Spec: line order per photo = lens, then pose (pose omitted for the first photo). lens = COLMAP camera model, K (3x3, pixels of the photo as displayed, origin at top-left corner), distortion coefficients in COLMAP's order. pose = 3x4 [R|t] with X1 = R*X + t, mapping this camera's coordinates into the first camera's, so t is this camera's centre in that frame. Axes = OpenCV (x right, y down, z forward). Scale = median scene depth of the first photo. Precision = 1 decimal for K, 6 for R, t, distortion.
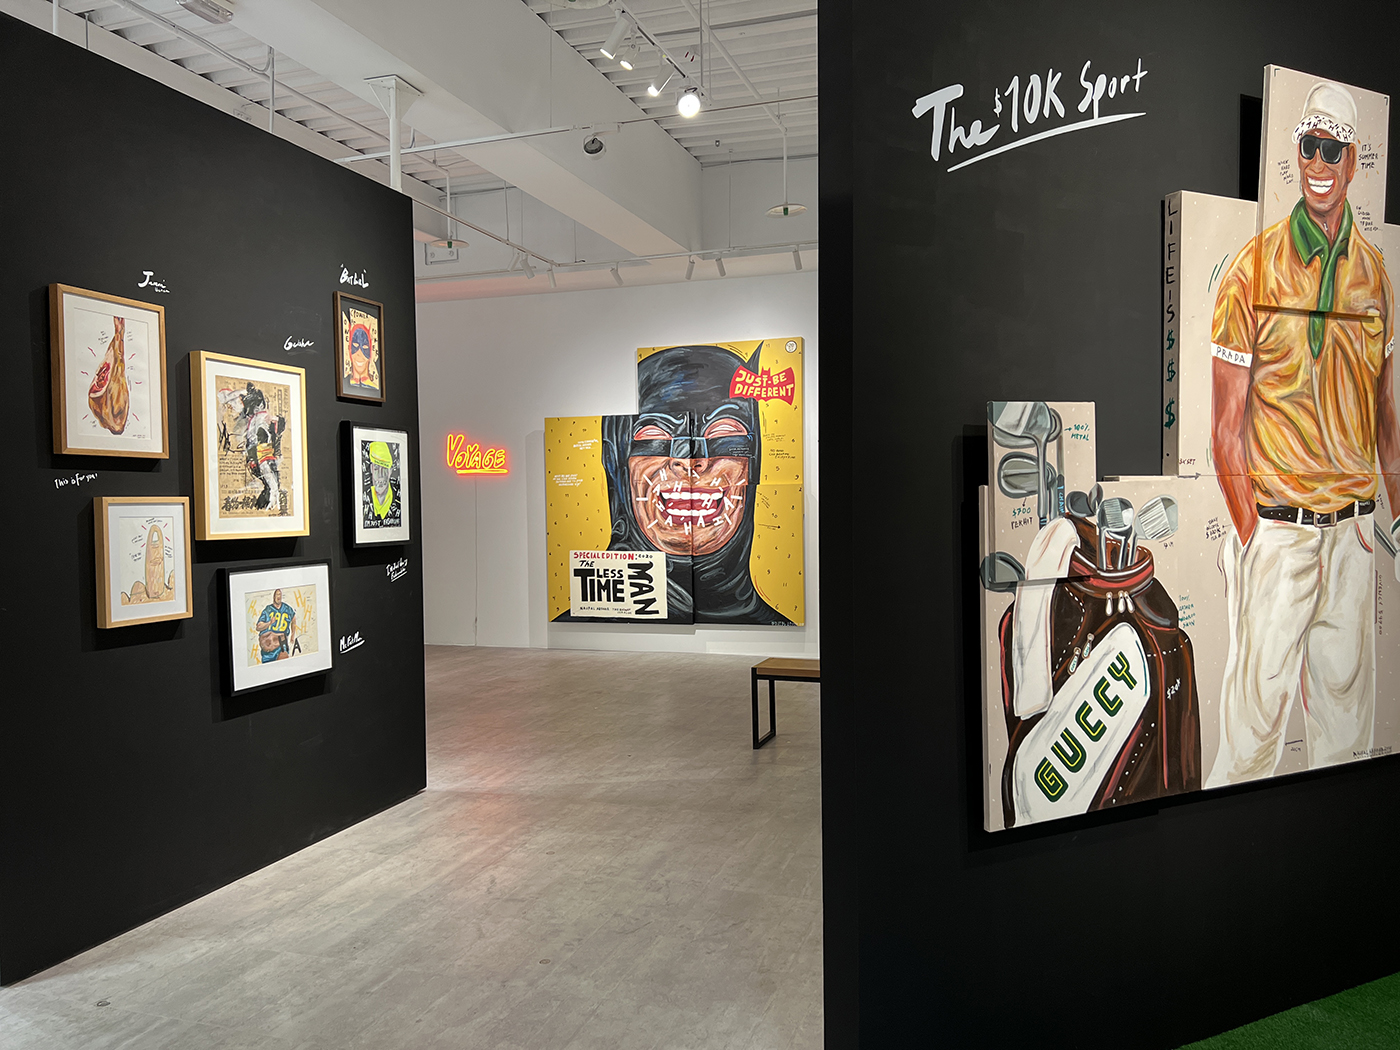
lens RADIAL K [[1046.3, 0, 706.3], [0, 1046.3, 529.2], [0, 0, 1]] dist [0.076492, -0.090861]
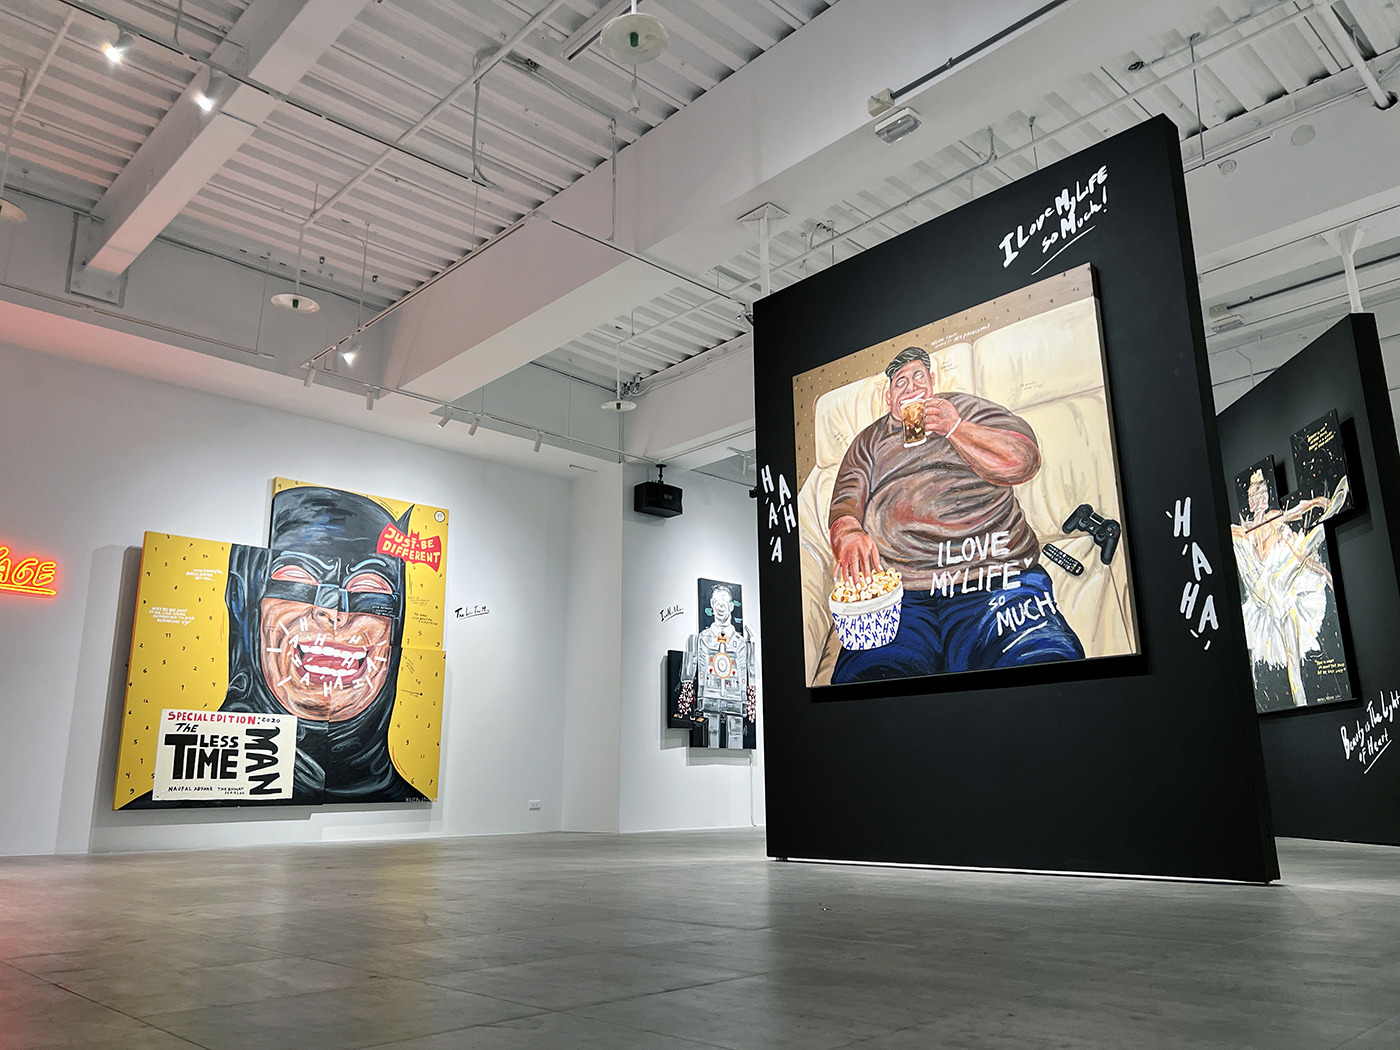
lens RADIAL K [[1046.3, 0, 708.9], [0, 1046.3, 522.9], [0, 0, 1]] dist [0.076492, -0.090861]
pose [[0.460308, 0.229004, 0.857714, -1.323933], [0.030277, 0.961545, -0.272975, 0.233192], [-0.887243, 0.151622, 0.435674, 0.642203]]
